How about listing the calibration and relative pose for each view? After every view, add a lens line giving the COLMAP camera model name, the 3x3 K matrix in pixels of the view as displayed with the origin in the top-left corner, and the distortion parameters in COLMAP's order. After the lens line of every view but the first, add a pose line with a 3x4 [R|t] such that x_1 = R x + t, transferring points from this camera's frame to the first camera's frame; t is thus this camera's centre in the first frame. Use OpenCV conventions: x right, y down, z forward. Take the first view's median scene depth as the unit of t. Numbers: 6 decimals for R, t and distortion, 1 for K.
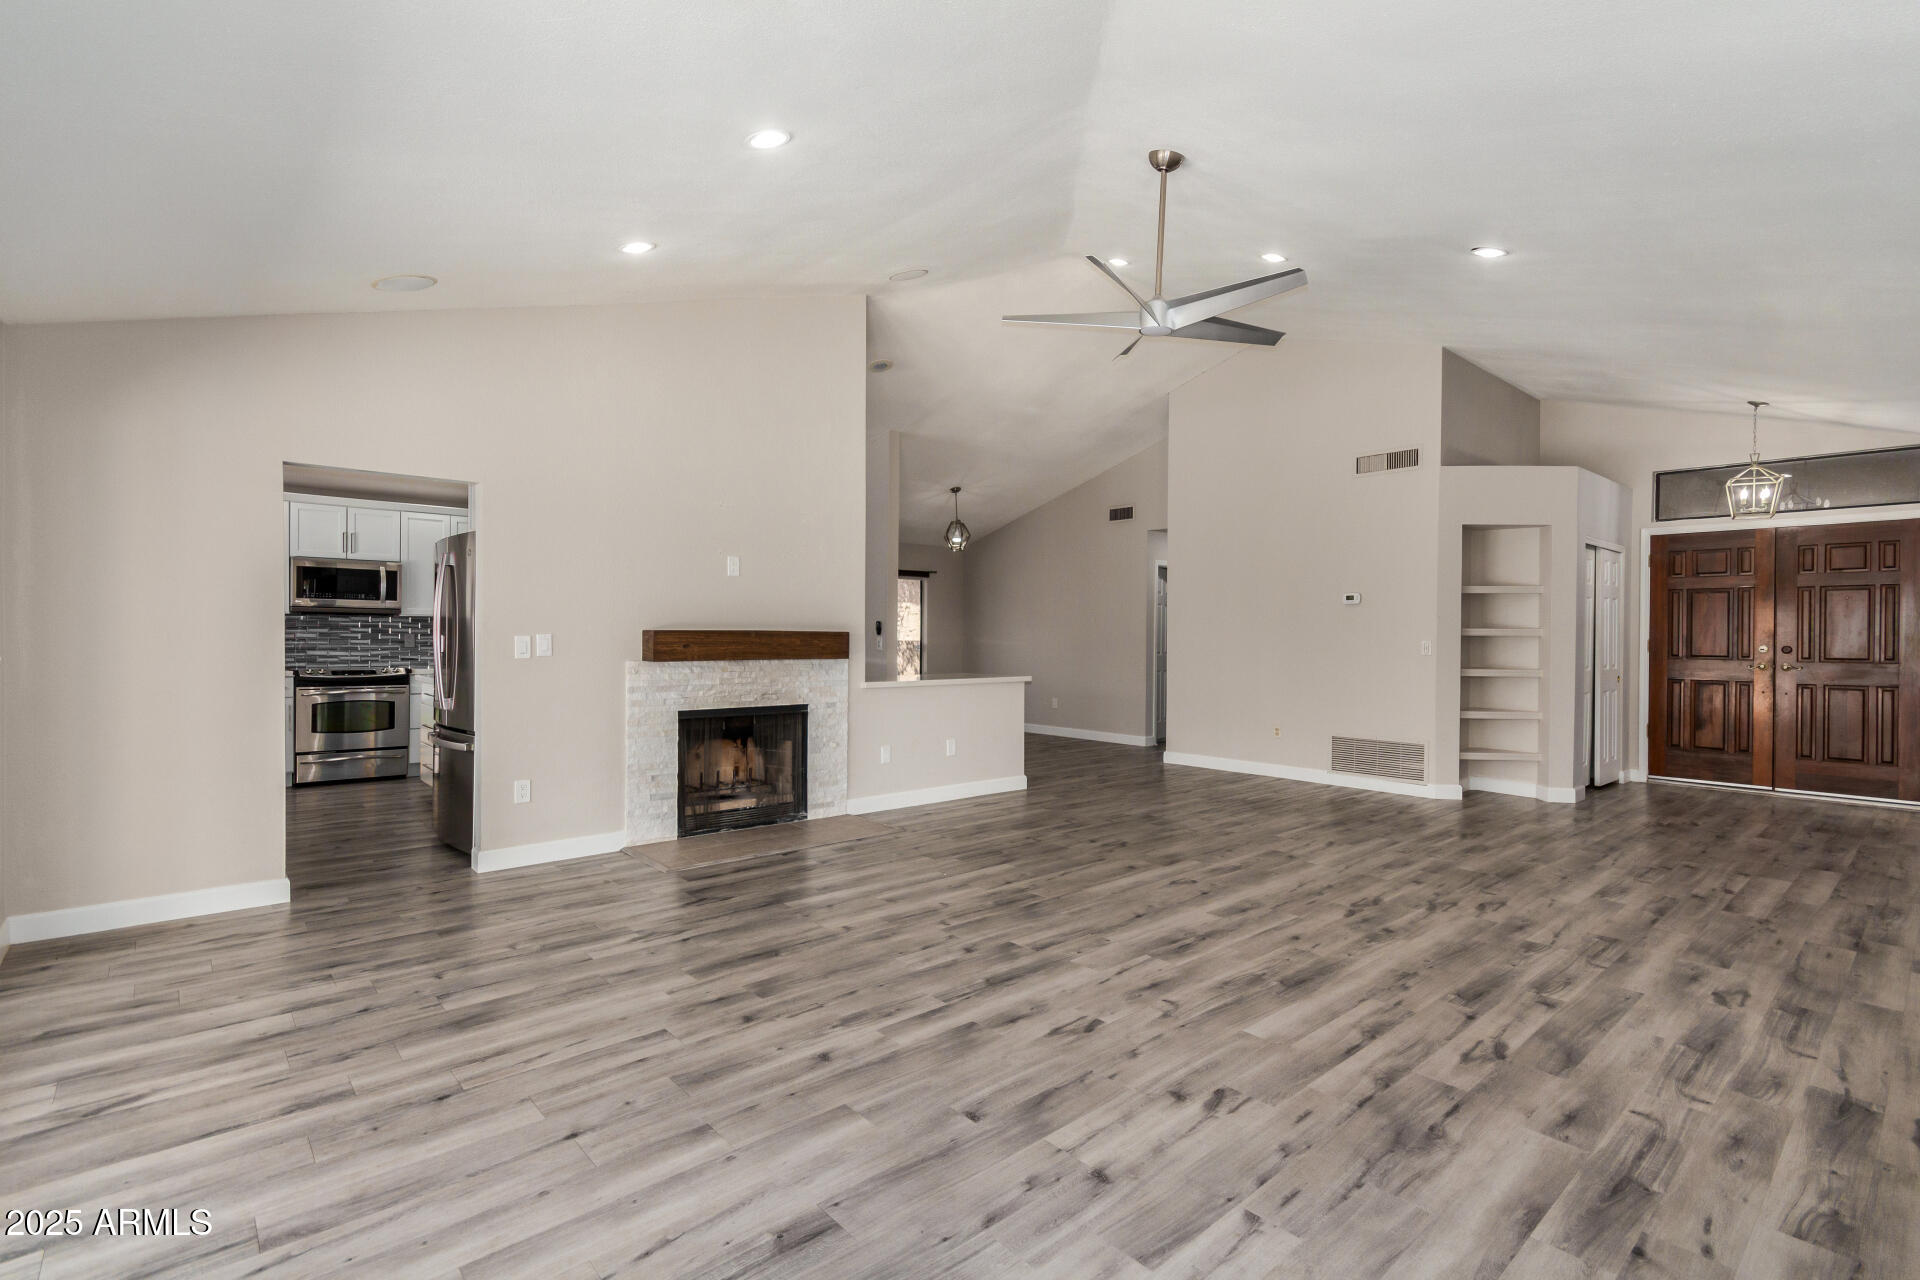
lens RADIAL K [[892.1, 0, 966.3], [0, 892.1, 643.4], [0, 0, 1]] dist [0.006938, -0.001355]
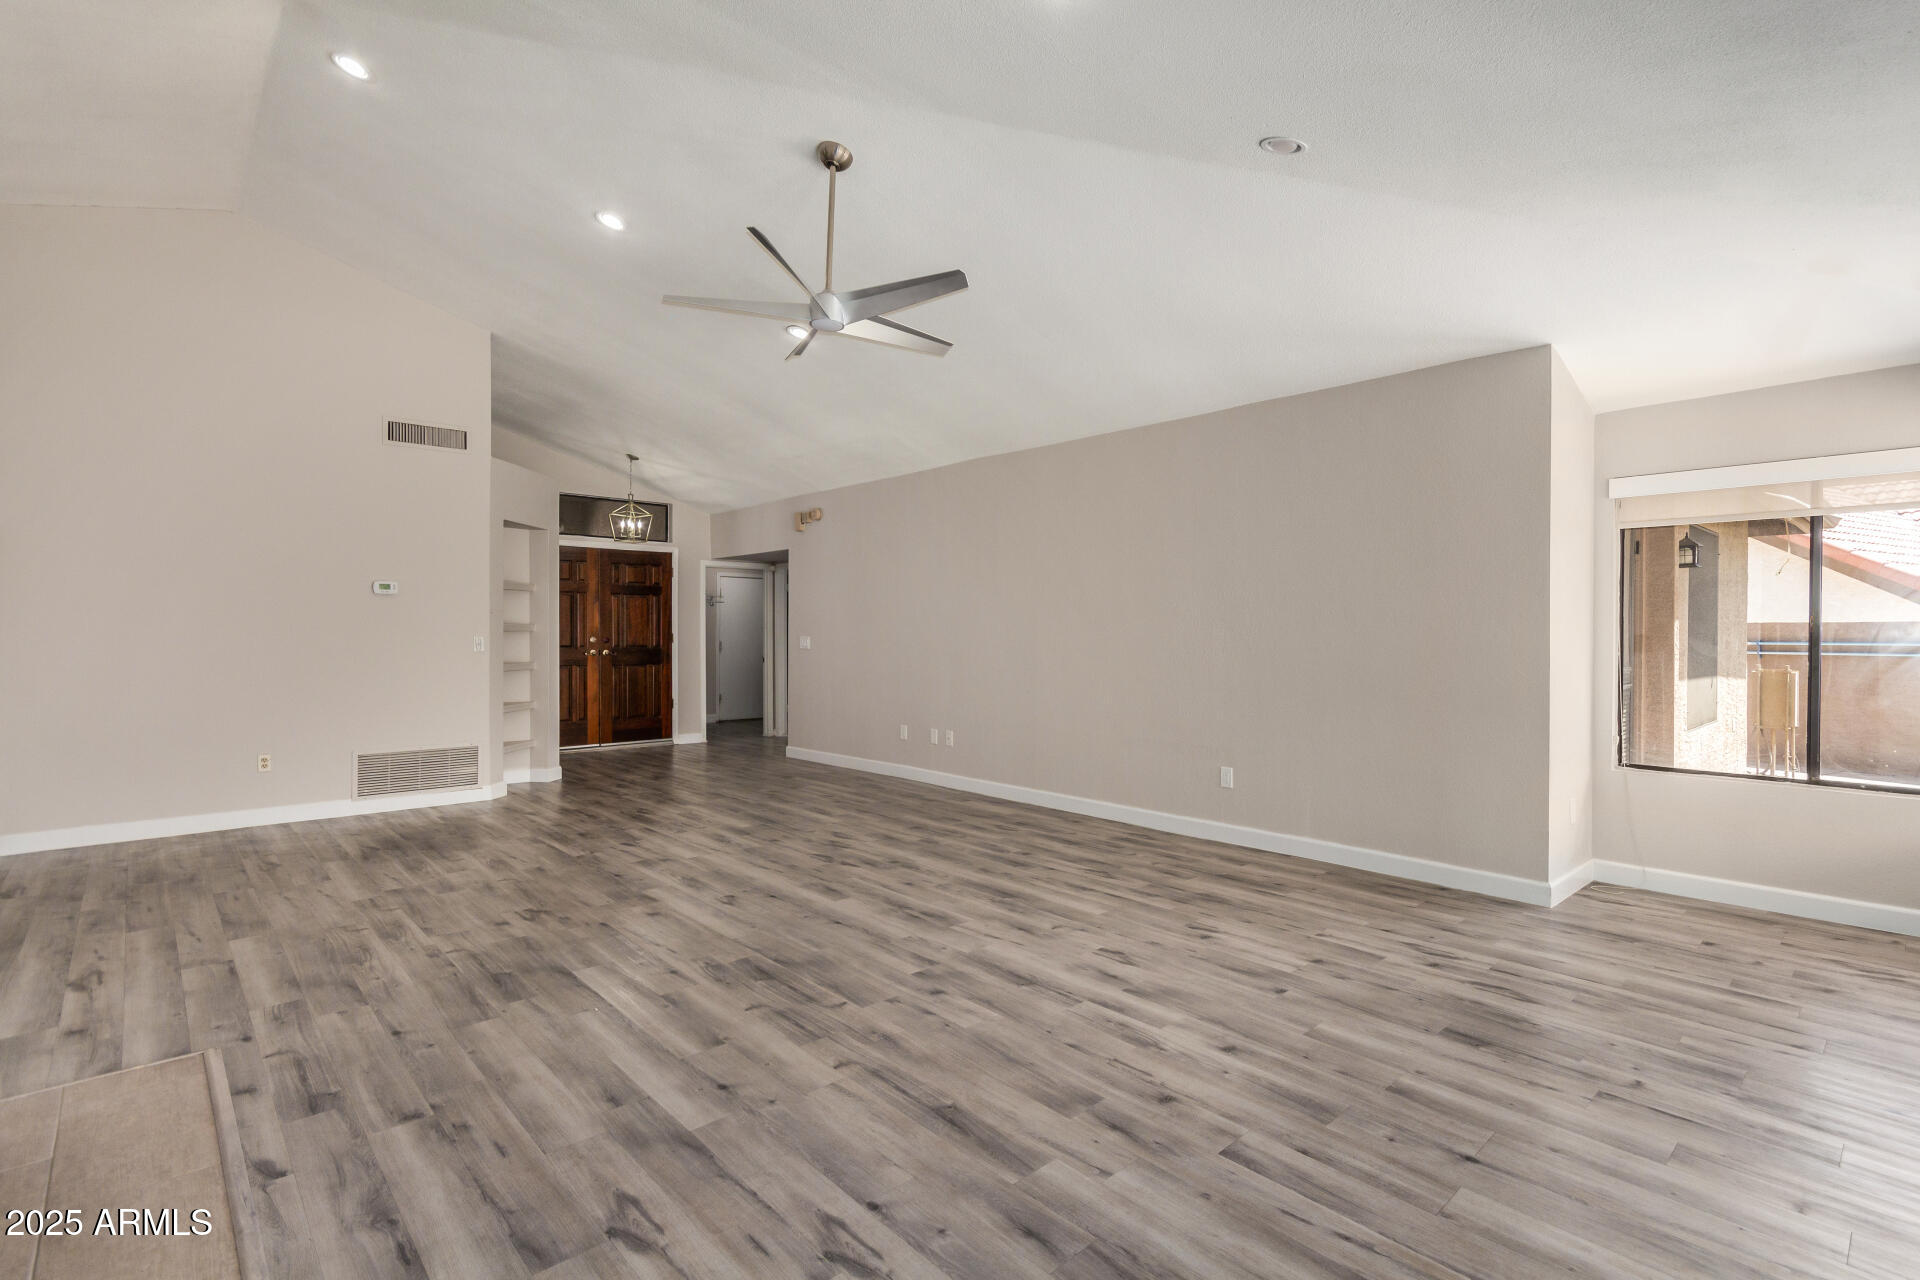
lens RADIAL K [[892.1, 0, 962.0], [0, 892.1, 648.9], [0, 0, 1]] dist [0.006938, -0.001355]
pose [[-0.012454, -0.023534, 0.999645, -0.811645], [0.005762, 0.999705, 0.023607, -0.017627], [-0.999906, 0.006054, -0.012315, 0.909317]]
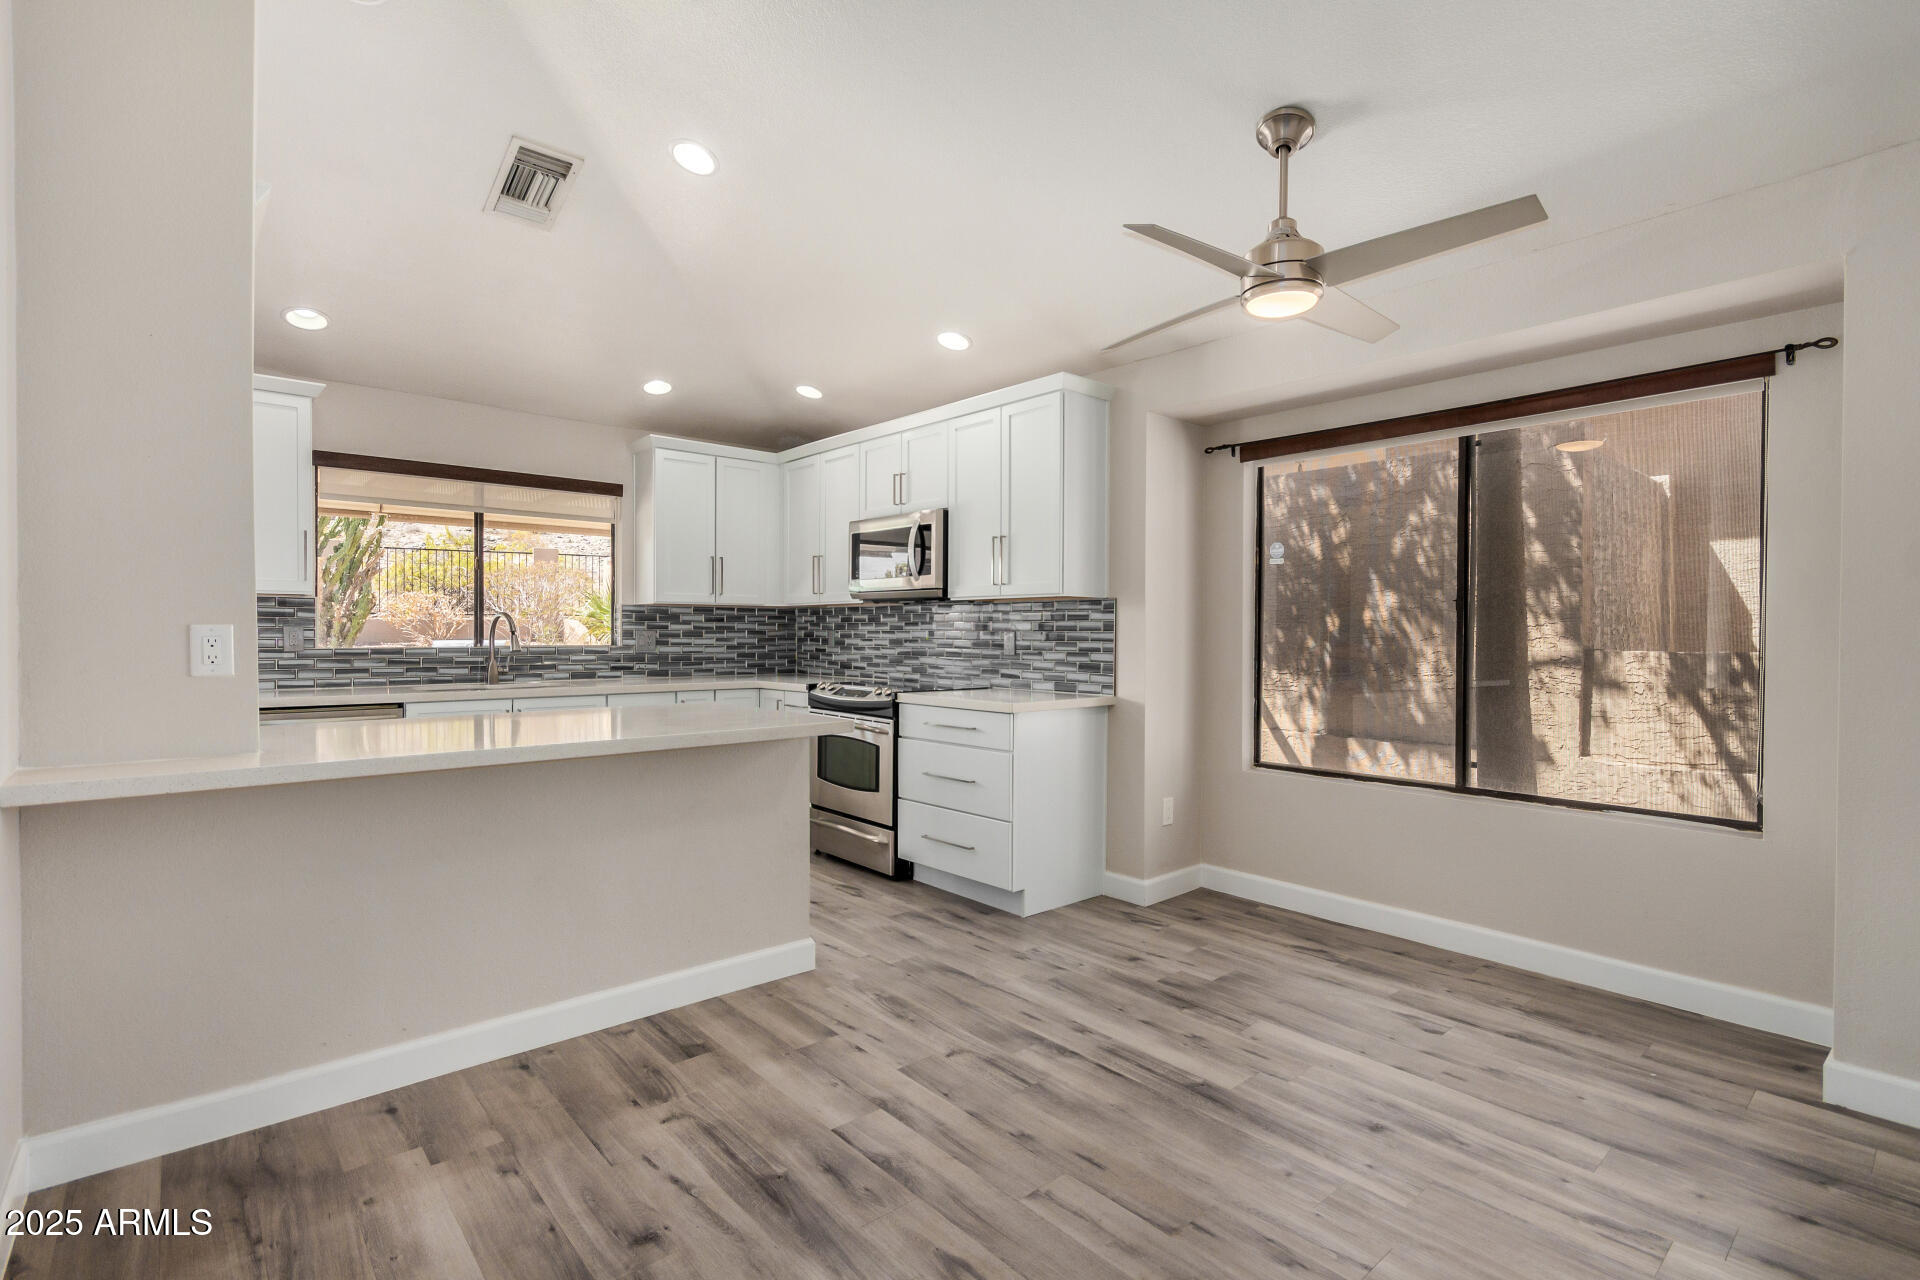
lens RADIAL K [[892.1, 0, 964.1], [0, 892.1, 636.3], [0, 0, 1]] dist [0.006938, -0.001355]
pose [[-0.014691, -0.002227, -0.999890, -0.107170], [-0.012007, 0.999926, -0.002050, -0.012726], [0.999820, 0.011975, -0.014717, 2.066856]]
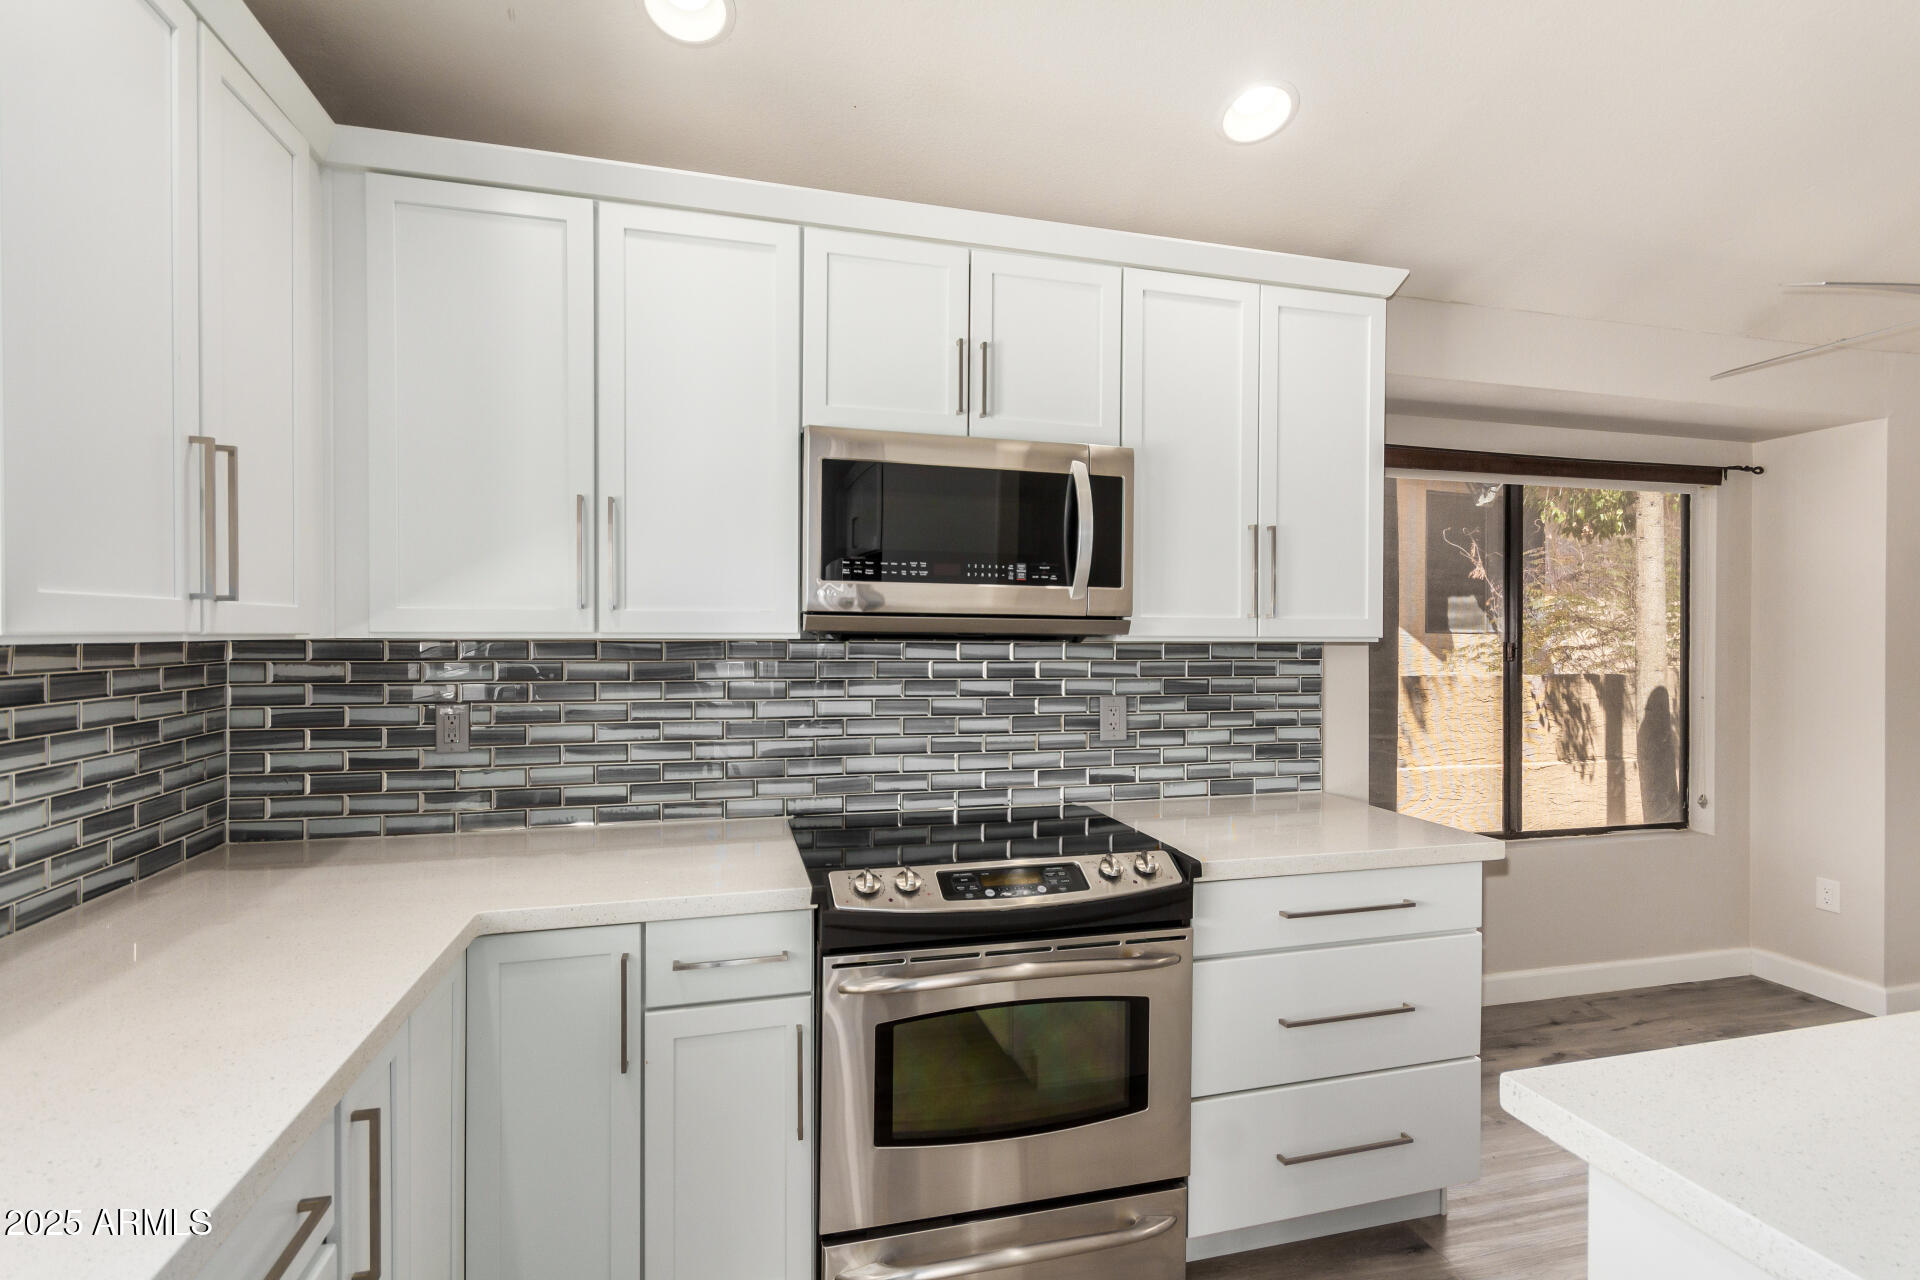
lens RADIAL K [[892.1, 0, 952.5], [0, 892.1, 644.7], [0, 0, 1]] dist [0.006938, -0.001355]
pose [[0.885102, 0.001604, -0.465395, -1.113237], [-0.001641, 0.999999, 0.000326, -0.060421], [0.465395, 0.000476, 0.885103, 1.477515]]
